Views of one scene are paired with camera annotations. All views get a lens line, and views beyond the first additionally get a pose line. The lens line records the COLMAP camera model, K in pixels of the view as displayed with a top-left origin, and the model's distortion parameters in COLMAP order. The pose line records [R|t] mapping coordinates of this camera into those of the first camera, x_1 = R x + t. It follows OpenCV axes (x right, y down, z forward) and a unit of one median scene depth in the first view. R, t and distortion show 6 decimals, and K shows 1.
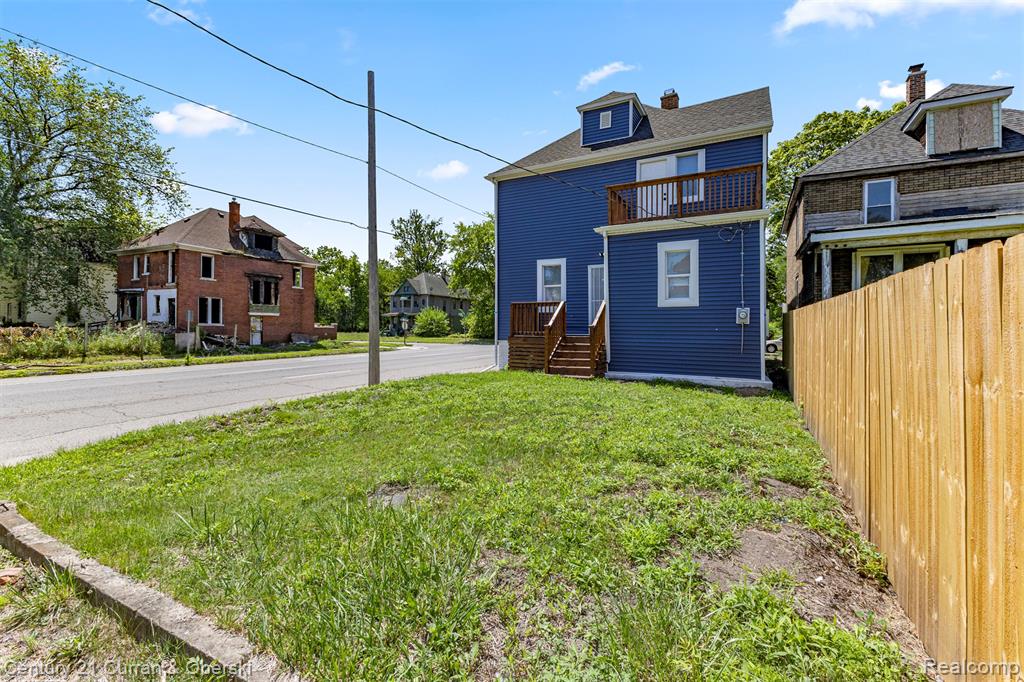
lens RADIAL K [[444.9, 0, 513.8], [0, 444.9, 324.8], [0, 0, 1]] dist [0.010872, -0.002185]
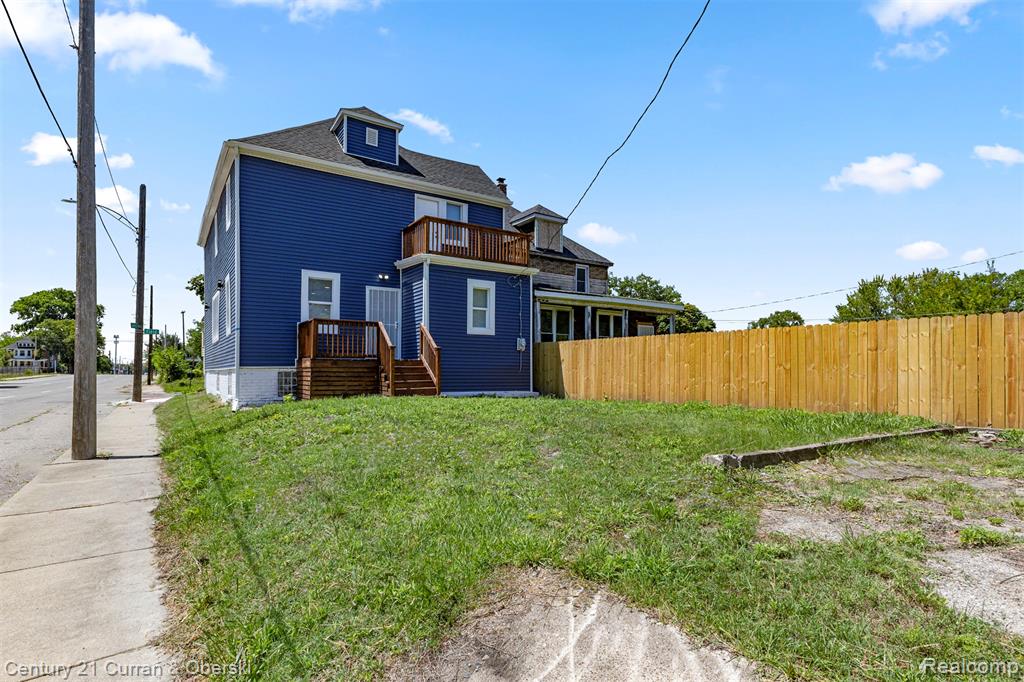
lens RADIAL K [[524.1, 0, 509.6], [0, 524.1, 370.4], [0, 0, 1]] dist [0.000582, -0.000038]
pose [[0.484044, 0.003852, 0.875035, -0.616515], [-0.005849, 0.999982, -0.001167, 0.042344], [-0.875024, -0.004553, 0.484058, 0.184412]]
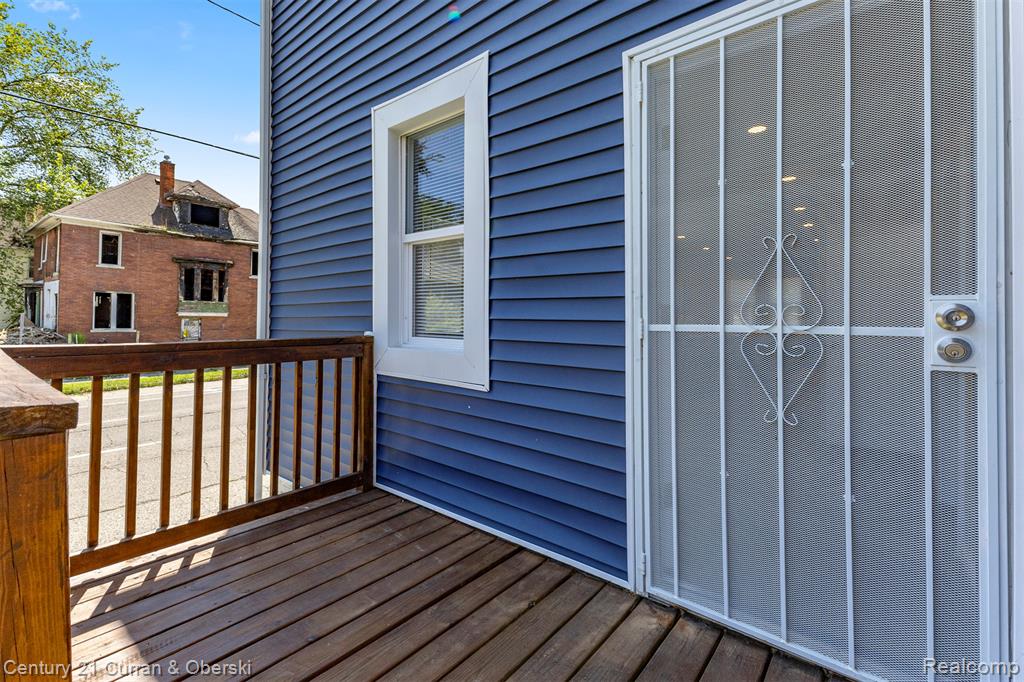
lens RADIAL K [[444.9, 0, 510.2], [0, 444.9, 309.5], [0, 0, 1]] dist [0.010872, -0.002185]
pose [[0.980134, 0.004230, -0.198293, 0.152730], [-0.006920, 0.999893, -0.012877, -0.054666], [0.198217, 0.013993, 0.980058, 0.818678]]
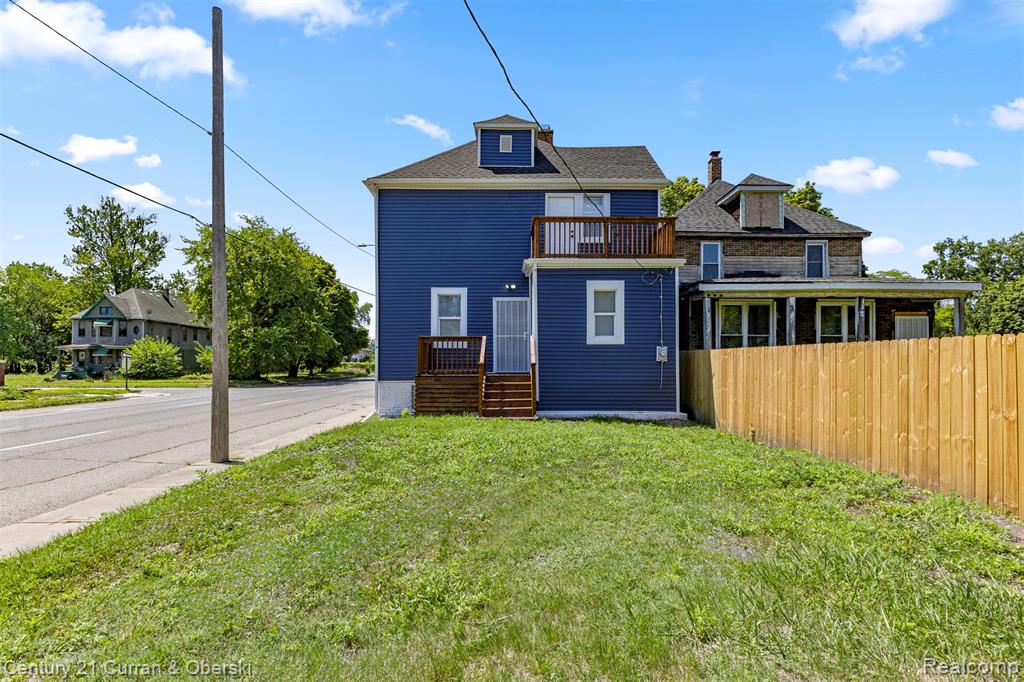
lens RADIAL K [[500.4, 0, 511.3], [0, 500.4, 360.0], [0, 0, 1]] dist [0.005660, -0.001675]
pose [[0.880070, 0.003429, 0.474831, -0.273516], [-0.001093, 0.999986, -0.005196, 0.000958], [-0.474843, 0.004054, 0.880061, 0.066978]]
